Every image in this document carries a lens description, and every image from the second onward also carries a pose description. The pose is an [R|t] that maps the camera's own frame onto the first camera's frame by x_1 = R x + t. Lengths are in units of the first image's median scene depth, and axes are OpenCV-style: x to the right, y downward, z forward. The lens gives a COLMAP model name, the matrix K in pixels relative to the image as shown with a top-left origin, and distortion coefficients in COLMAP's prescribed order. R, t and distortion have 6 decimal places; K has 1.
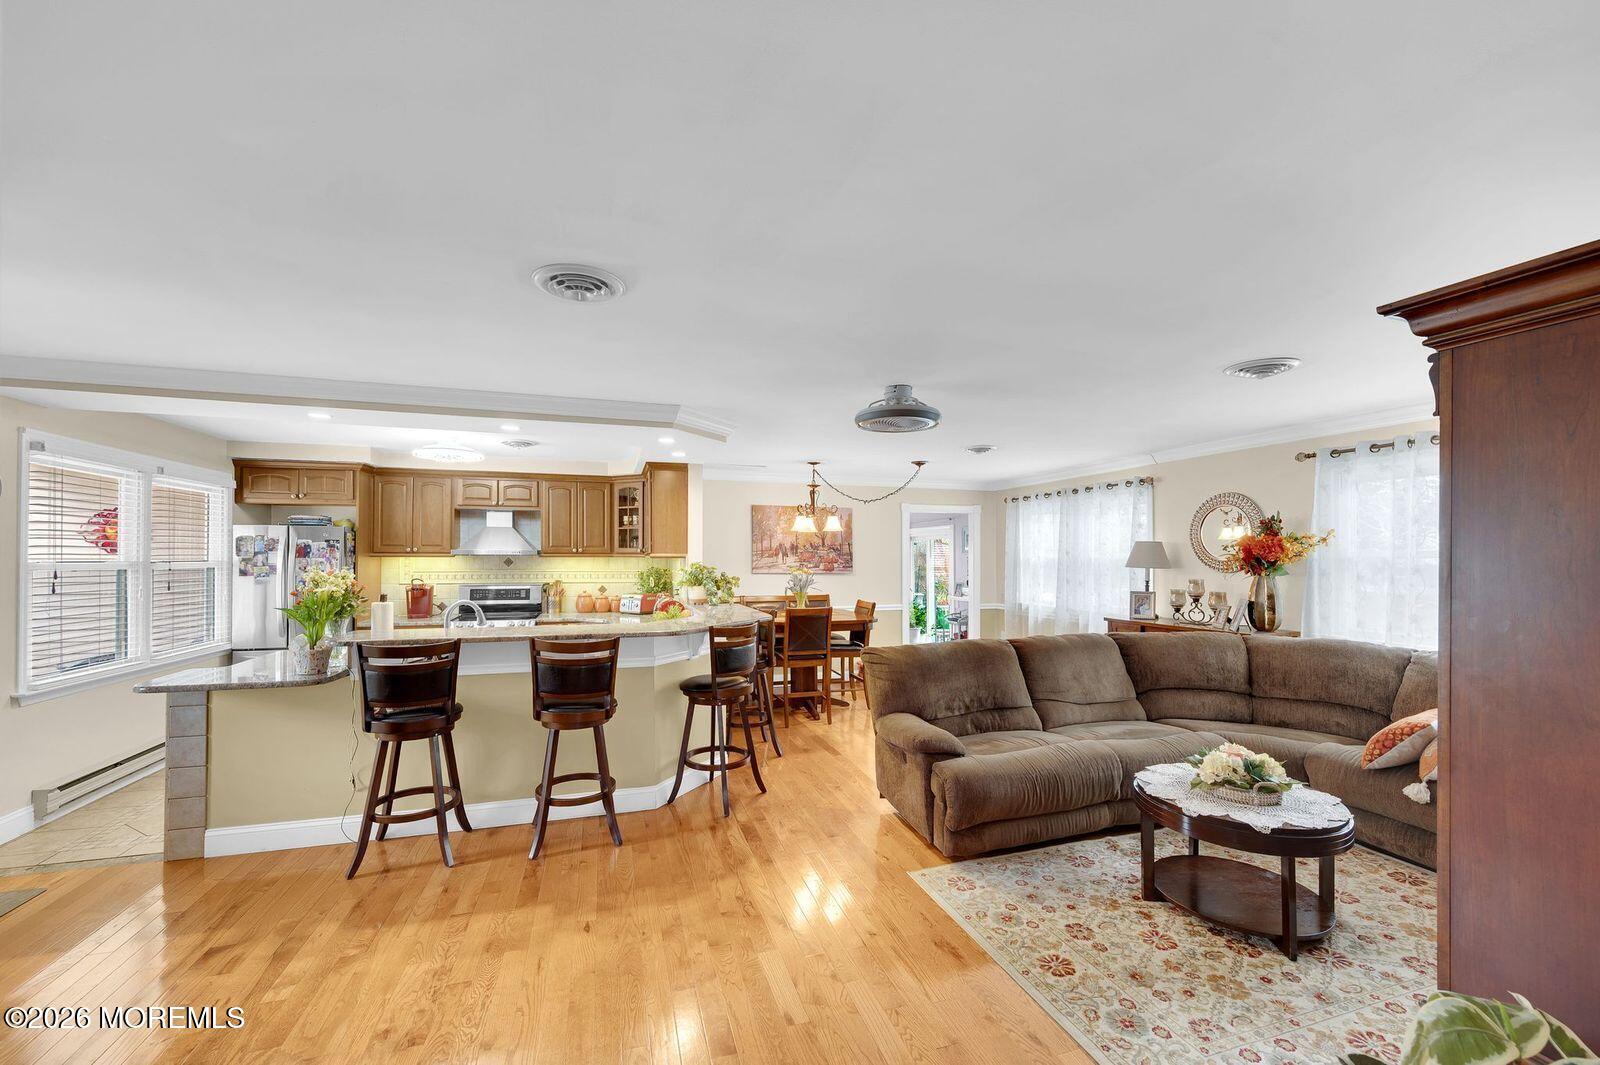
lens RADIAL K [[646.9, 0, 808.4], [0, 646.9, 550.0], [0, 0, 1]] dist [-0.001392, -0.000498]
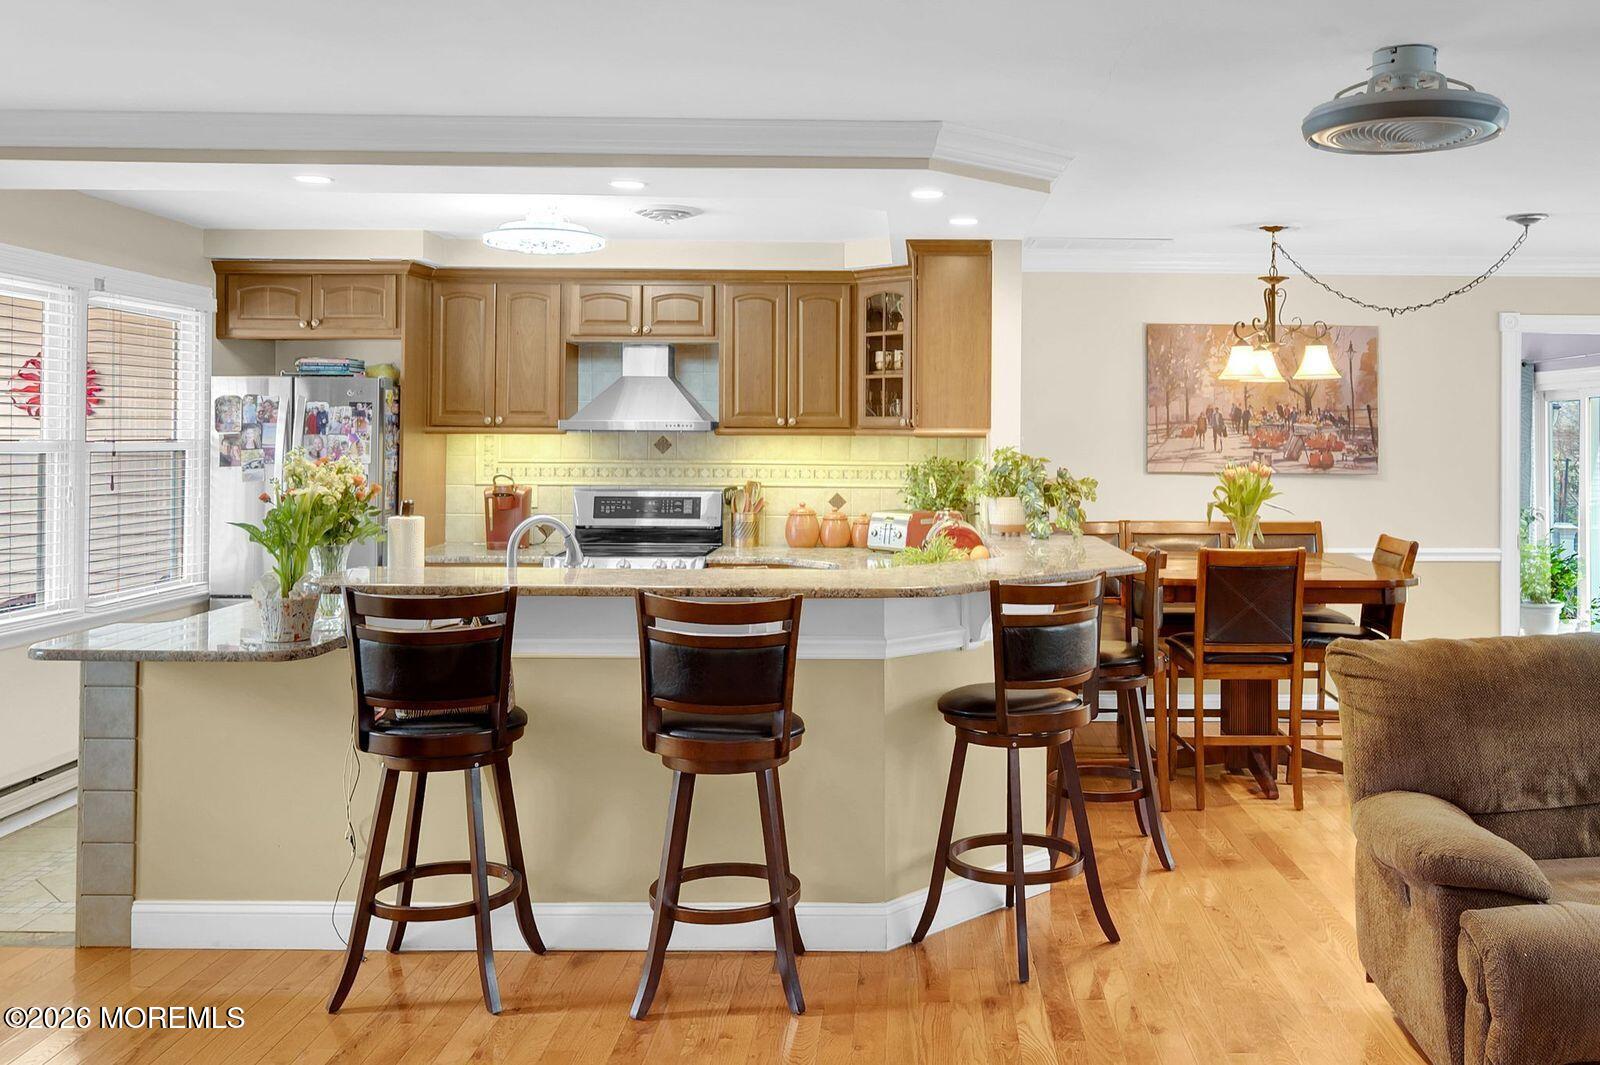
lens RADIAL K [[1401.4, 0, 928.7], [0, 1401.4, 422.0], [0, 0, 1]] dist [-0.006153, 0.011780]
pose [[0.957686, 0.000670, -0.287813, 0.069319], [-0.000594, 1.000000, 0.000352, 0.000368], [0.287813, -0.000166, 0.957687, -0.002749]]
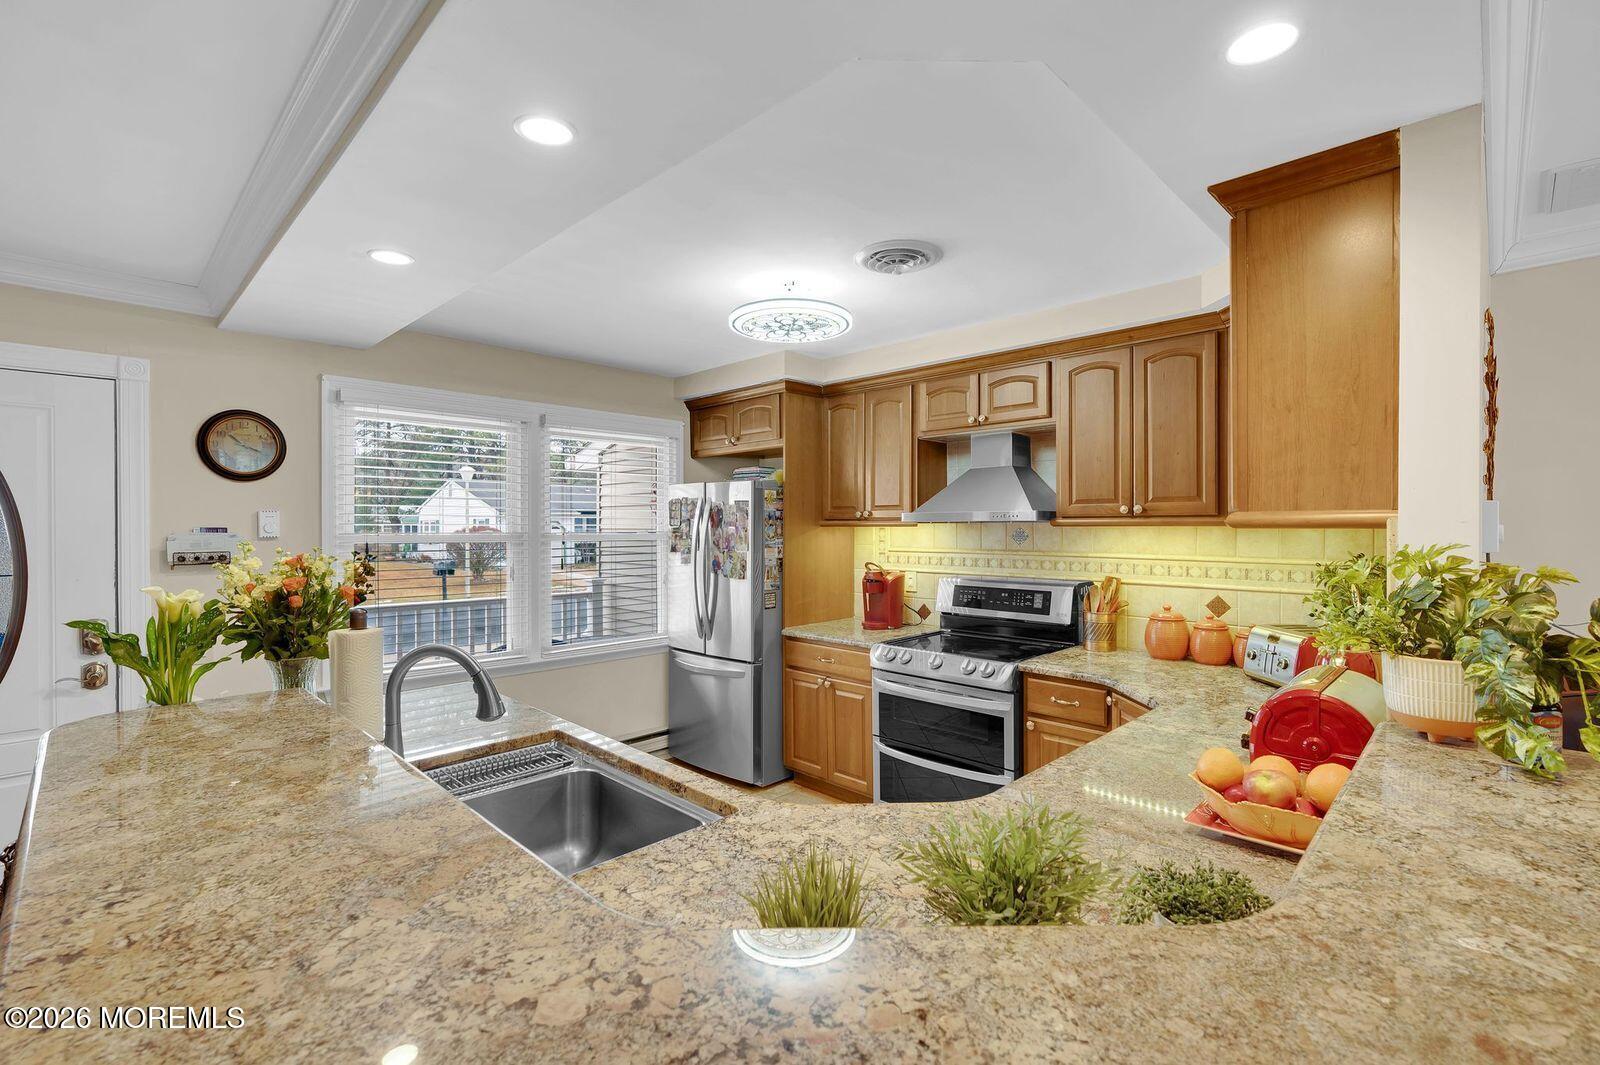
lens RADIAL K [[714.4, 0, 806.4], [0, 714.4, 527.1], [0, 0, 1]] dist [0.001593, 0.000080]
pose [[0.475856, -0.001776, -0.879522, -0.060969], [0.010825, 0.999934, 0.003838, 0.009344], [0.879457, -0.011347, 0.475844, 0.707274]]
